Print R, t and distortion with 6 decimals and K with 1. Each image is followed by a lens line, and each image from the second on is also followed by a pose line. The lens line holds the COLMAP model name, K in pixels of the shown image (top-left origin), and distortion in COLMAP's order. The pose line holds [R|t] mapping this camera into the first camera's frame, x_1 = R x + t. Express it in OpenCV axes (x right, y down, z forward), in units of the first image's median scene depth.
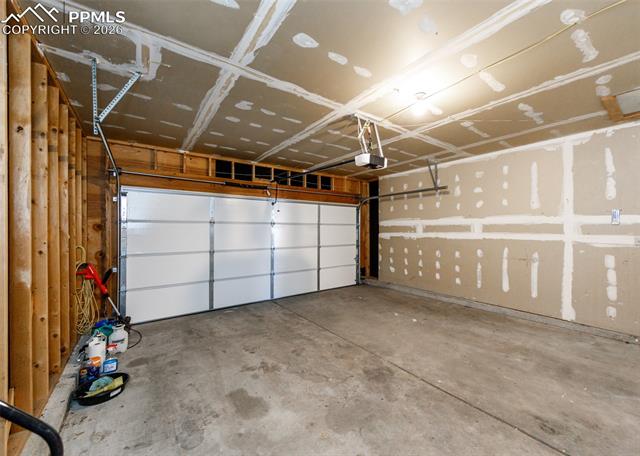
lens RADIAL K [[263.5, 0, 320.0], [0, 263.5, 228.0], [0, 0, 1]] dist [0.000762, -0.000757]
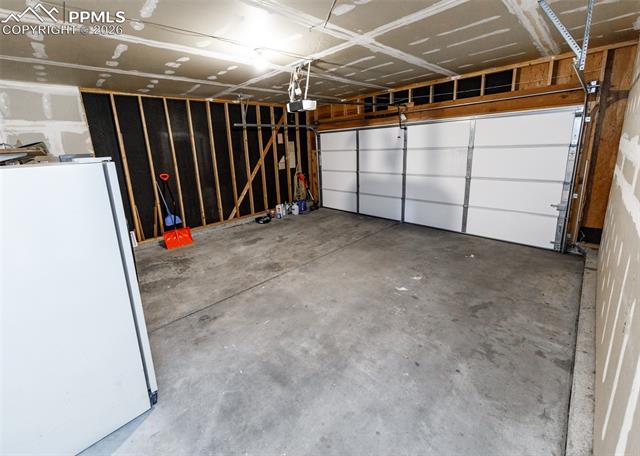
lens RADIAL K [[263.9, 0, 307.4], [0, 263.9, 199.2], [0, 0, 1]] dist [0.001190, -0.000039]
pose [[0.108347, 0.198652, -0.974063, 1.216596], [0.055593, 0.977087, 0.205452, -0.089018], [0.992557, -0.076411, 0.094821, 0.805448]]
